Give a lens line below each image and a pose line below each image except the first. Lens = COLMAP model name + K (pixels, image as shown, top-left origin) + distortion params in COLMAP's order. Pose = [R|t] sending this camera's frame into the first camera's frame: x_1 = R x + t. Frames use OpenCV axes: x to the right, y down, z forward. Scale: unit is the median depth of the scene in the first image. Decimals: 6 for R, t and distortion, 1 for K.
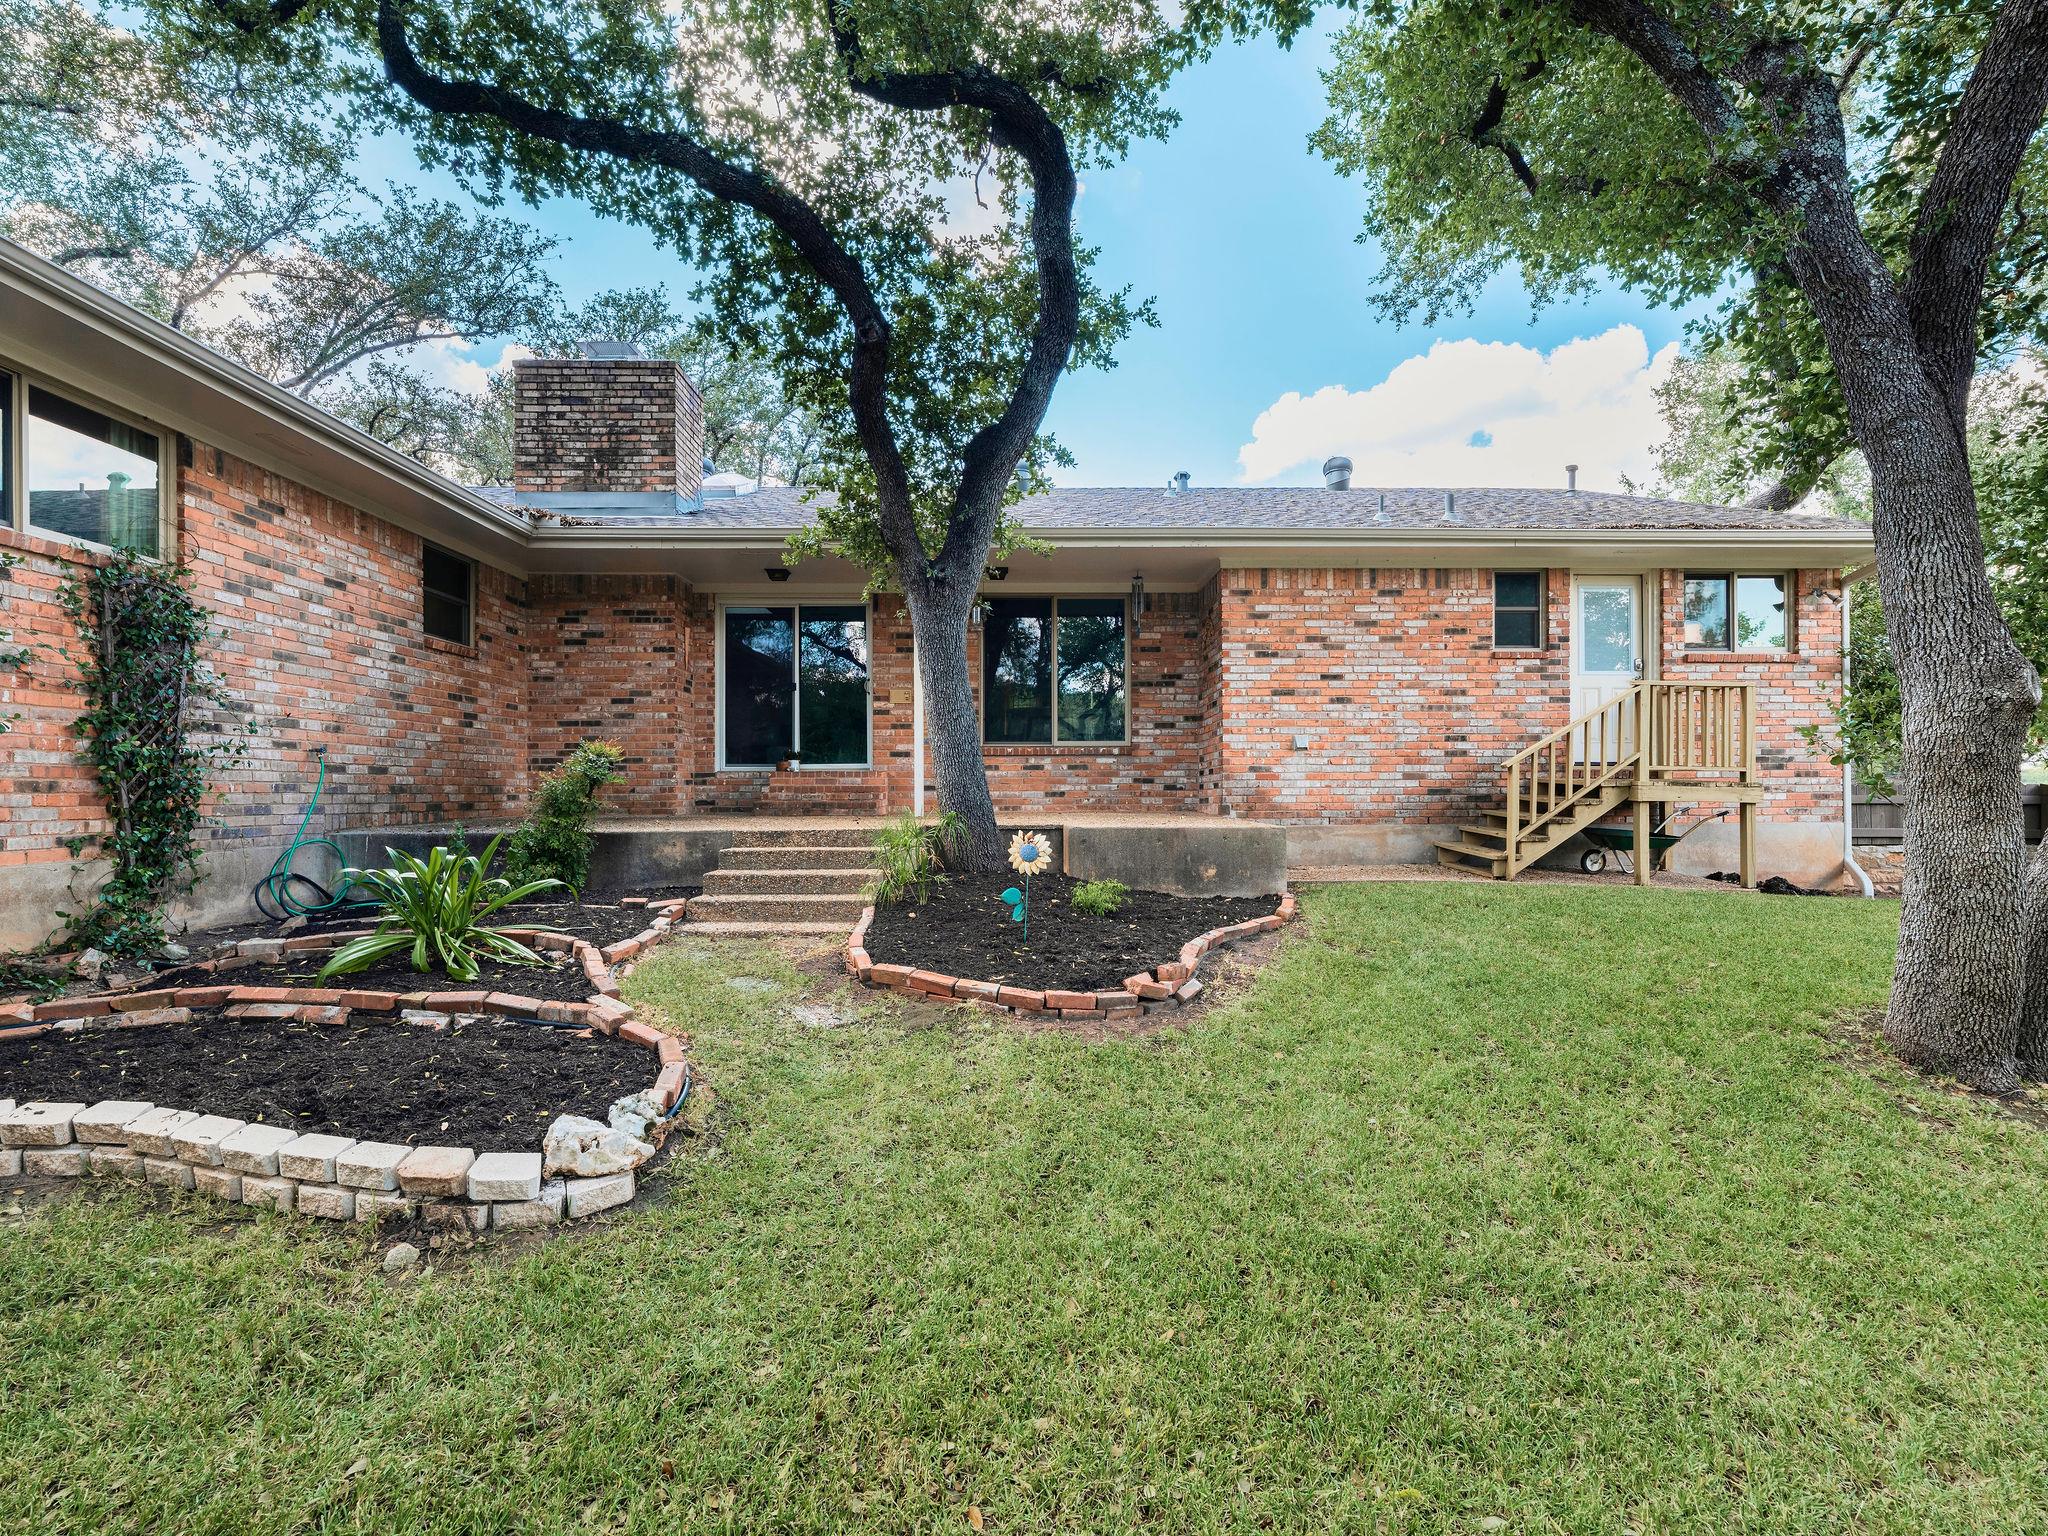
lens RADIAL K [[972.3, 0, 1029.8], [0, 972.3, 798.1], [0, 0, 1]] dist [-0.000093, 0.000448]
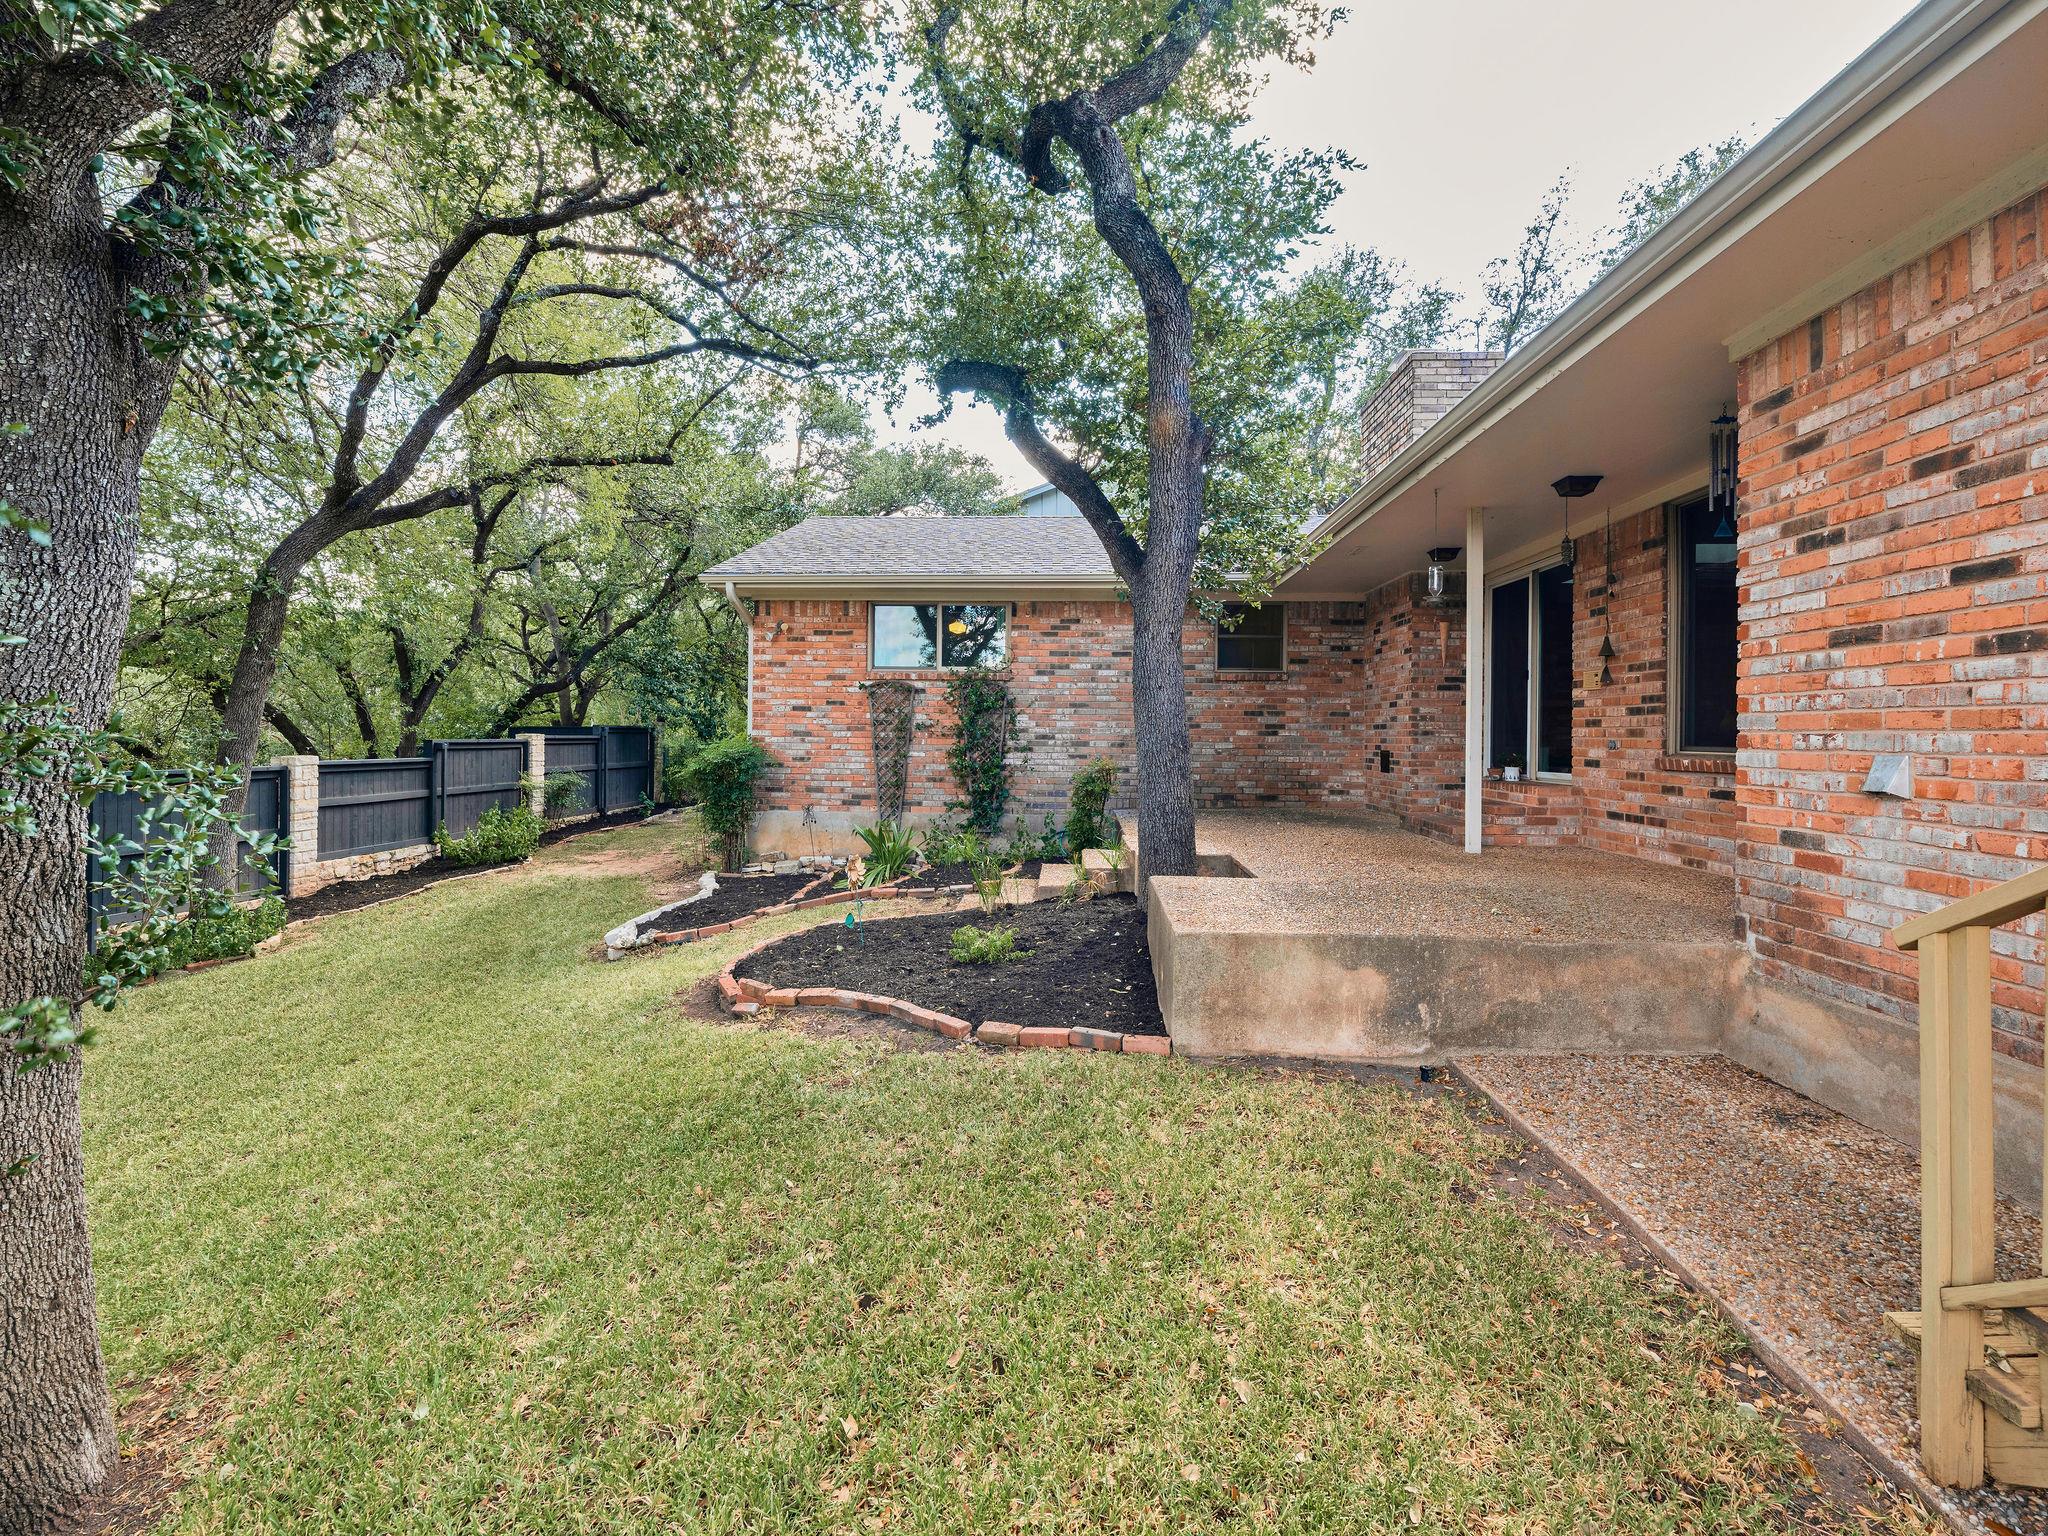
lens RADIAL K [[945.5, 0, 1024.5], [0, 945.5, 754.8], [0, 0, 1]] dist [0.000092, 0.000027]
pose [[-0.071889, 0.023239, -0.997142, 0.636849], [-0.016739, 0.999560, 0.024502, -0.068080], [0.997272, 0.018453, -0.071469, 0.718581]]
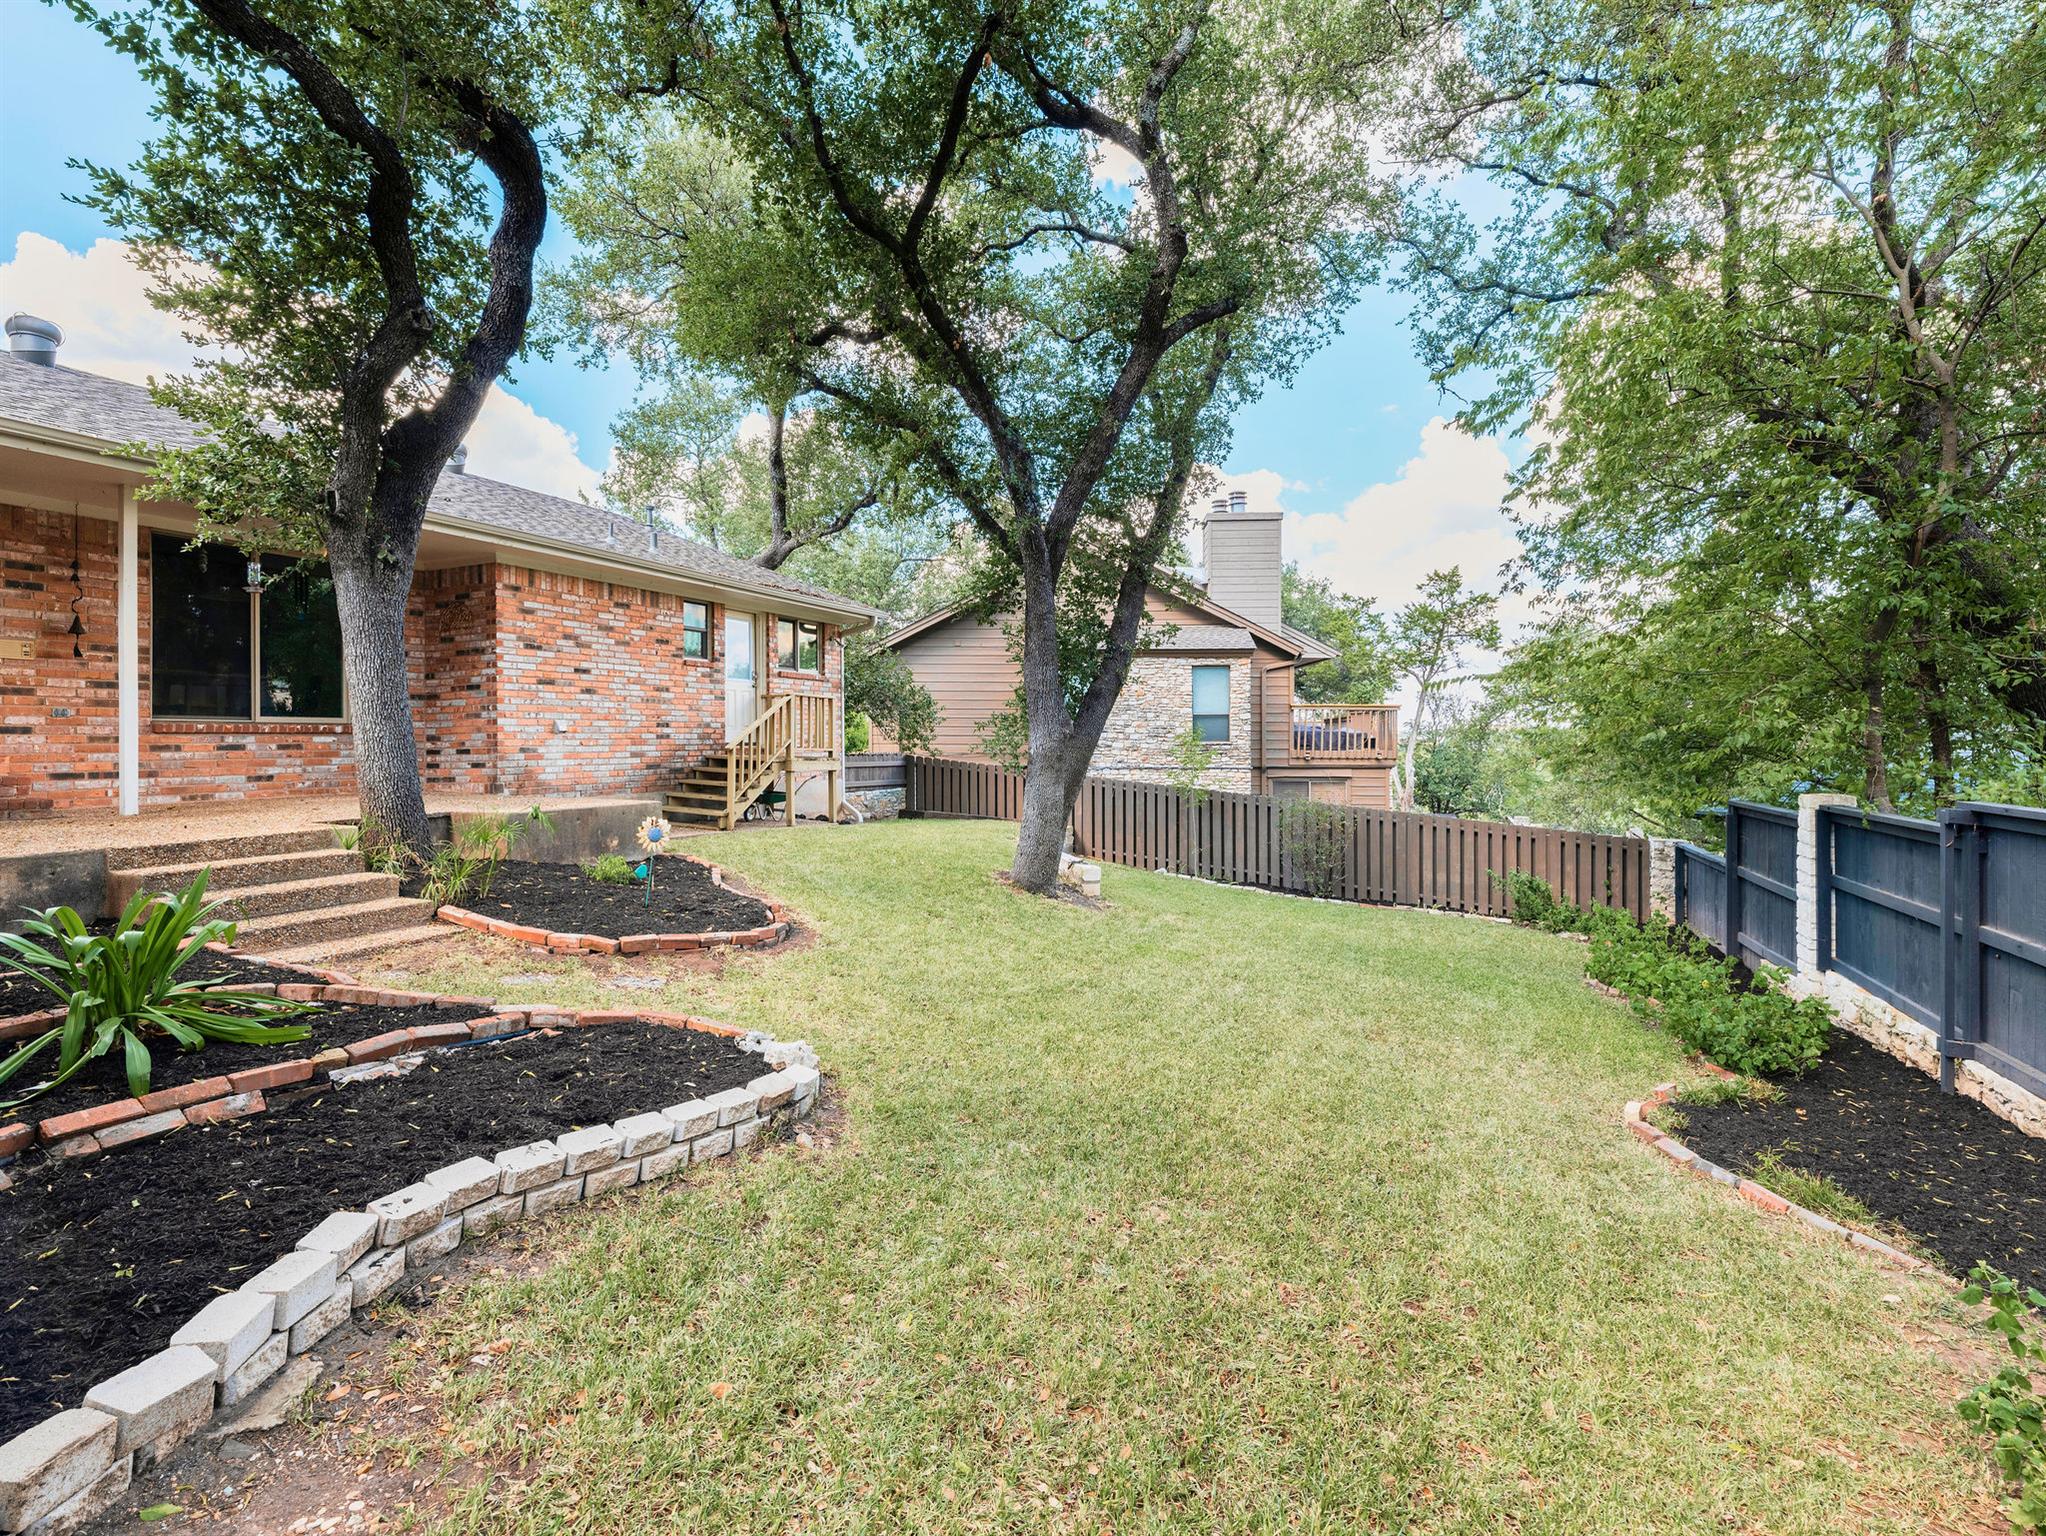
lens RADIAL K [[953.4, 0, 1020.5], [0, 953.4, 752.1], [0, 0, 1]] dist [-0.001211, -0.000270]
pose [[0.426461, -0.010608, 0.904444, -0.504504], [0.009415, 0.999929, 0.007288, -0.030182], [-0.904457, 0.005408, 0.426531, 0.033910]]
